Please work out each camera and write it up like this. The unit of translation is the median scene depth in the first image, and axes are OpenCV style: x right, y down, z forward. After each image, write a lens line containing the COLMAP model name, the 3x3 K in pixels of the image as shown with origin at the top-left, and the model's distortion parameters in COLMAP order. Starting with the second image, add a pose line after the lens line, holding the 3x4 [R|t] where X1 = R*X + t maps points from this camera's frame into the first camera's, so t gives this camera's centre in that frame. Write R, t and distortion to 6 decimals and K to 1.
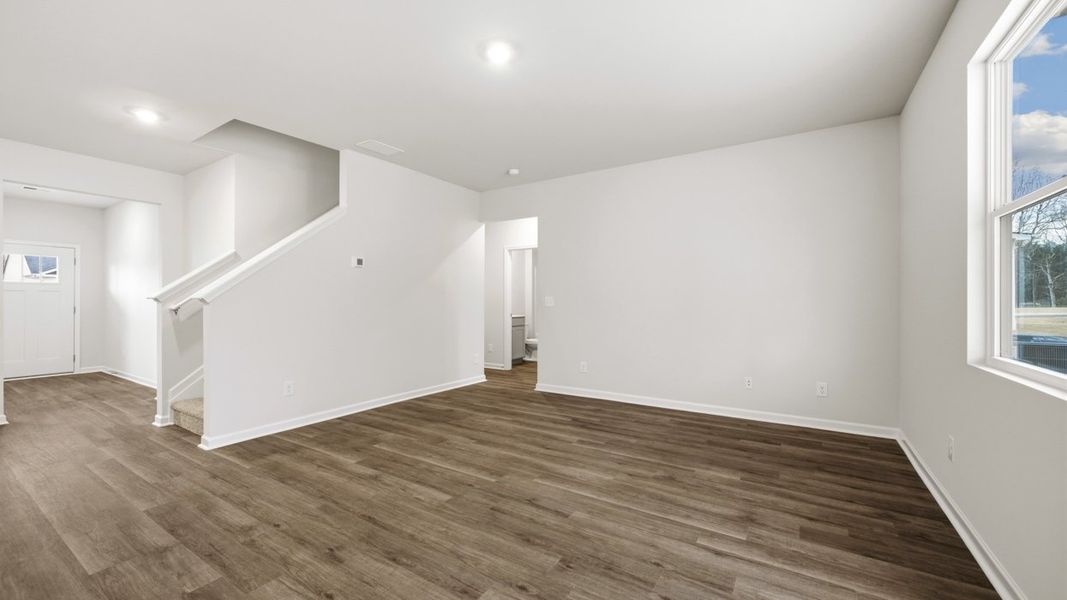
lens RADIAL K [[420.1, 0, 541.0], [0, 420.1, 301.6], [0, 0, 1]] dist [-0.000210, -0.000800]
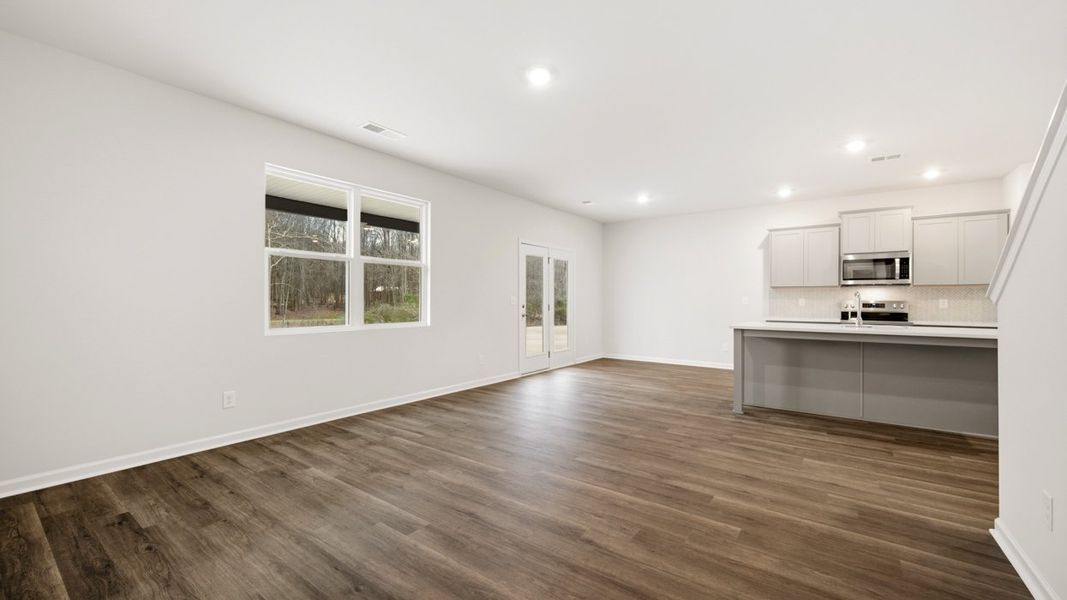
lens RADIAL K [[420.1, 0, 529.9], [0, 420.1, 300.4], [0, 0, 1]] dist [-0.000210, -0.000800]
pose [[-0.996433, -0.003839, 0.084302, -0.153404], [-0.003846, 0.999993, 0.000073, -0.000286], [-0.084302, -0.000252, -0.996440, 1.883741]]
